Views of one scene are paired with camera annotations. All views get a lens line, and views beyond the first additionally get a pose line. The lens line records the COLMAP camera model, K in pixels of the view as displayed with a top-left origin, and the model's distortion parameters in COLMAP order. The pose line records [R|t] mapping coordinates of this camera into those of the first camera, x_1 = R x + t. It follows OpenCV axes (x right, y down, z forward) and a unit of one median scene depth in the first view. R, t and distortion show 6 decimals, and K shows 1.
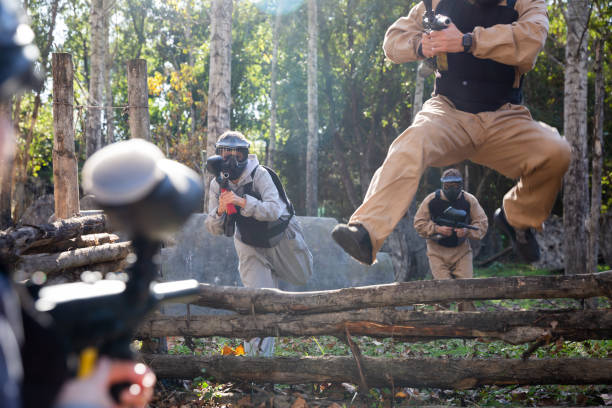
lens RADIAL K [[934.0, 0, 295.0], [0, 934.0, 215.5], [0, 0, 1]] dist [0.130345, 0.000000]
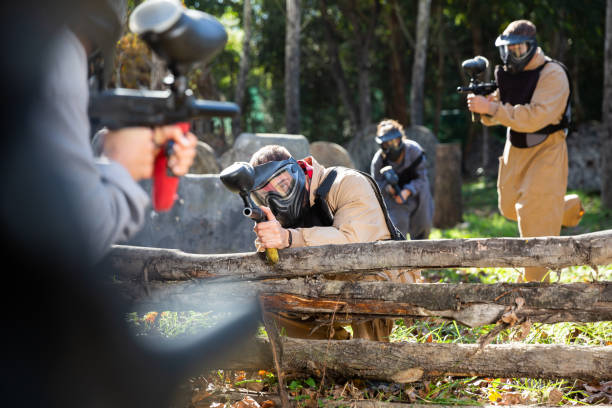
lens RADIAL K [[1118.2, 0, 307.9], [0, 1118.2, 209.4], [0, 0, 1]] dist [0.203601, 0.000000]
pose [[0.999999, -0.000323, -0.001444, 0.085974], [0.000449, 0.996102, 0.088206, -0.034940], [0.001410, -0.088207, 0.996101, 0.074762]]
